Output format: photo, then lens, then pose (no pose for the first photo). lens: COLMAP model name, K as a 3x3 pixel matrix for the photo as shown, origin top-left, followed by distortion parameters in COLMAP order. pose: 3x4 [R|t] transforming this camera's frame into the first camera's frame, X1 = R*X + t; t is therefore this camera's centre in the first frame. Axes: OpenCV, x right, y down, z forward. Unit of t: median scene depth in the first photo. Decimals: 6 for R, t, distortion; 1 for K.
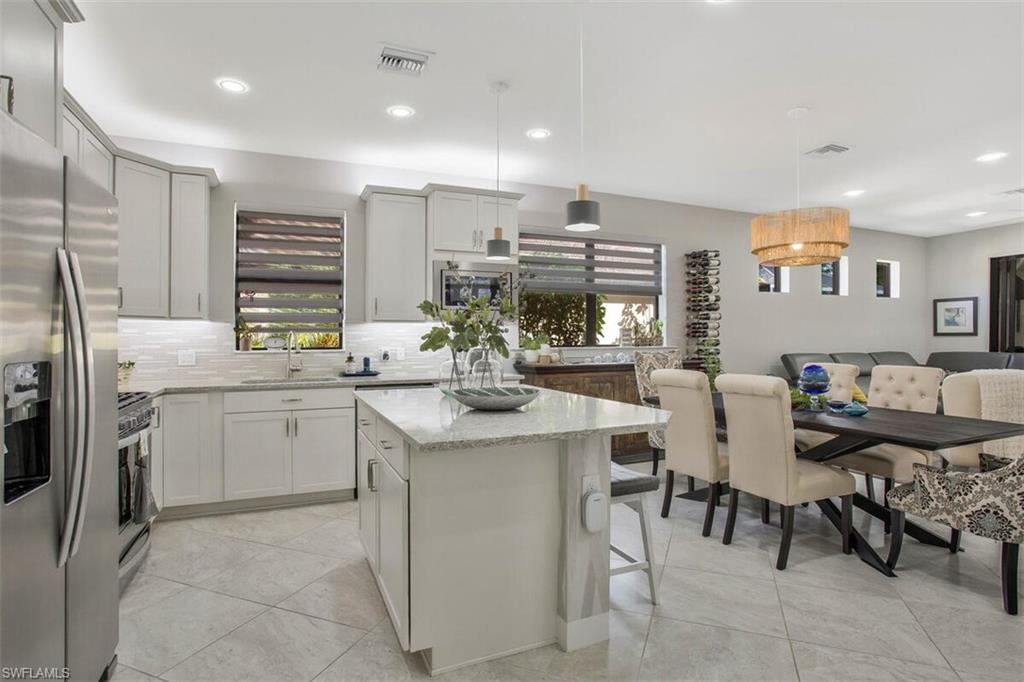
lens RADIAL K [[522.0, 0, 487.1], [0, 522.0, 334.6], [0, 0, 1]] dist [-0.029475, -0.000764]
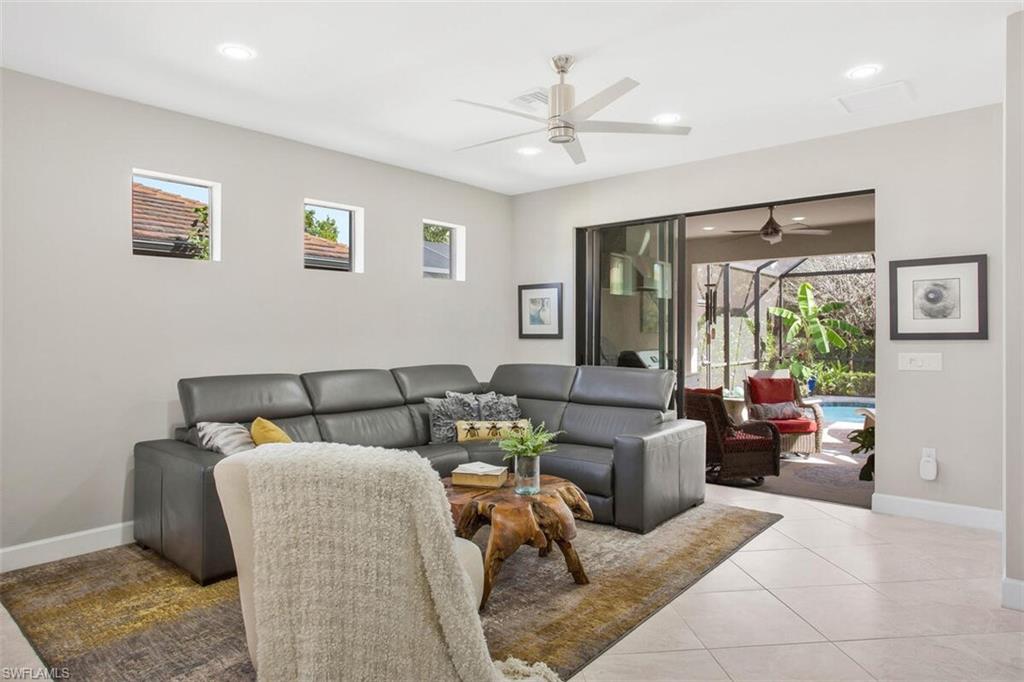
lens RADIAL K [[633.4, 0, 517.8], [0, 633.4, 342.3], [0, 0, 1]] dist [-0.001983, 0.000257]
pose [[0.879000, -0.011105, 0.476693, 0.477860], [0.000410, 0.999746, 0.022534, -0.012026], [-0.476822, -0.019612, 0.878781, 0.252988]]
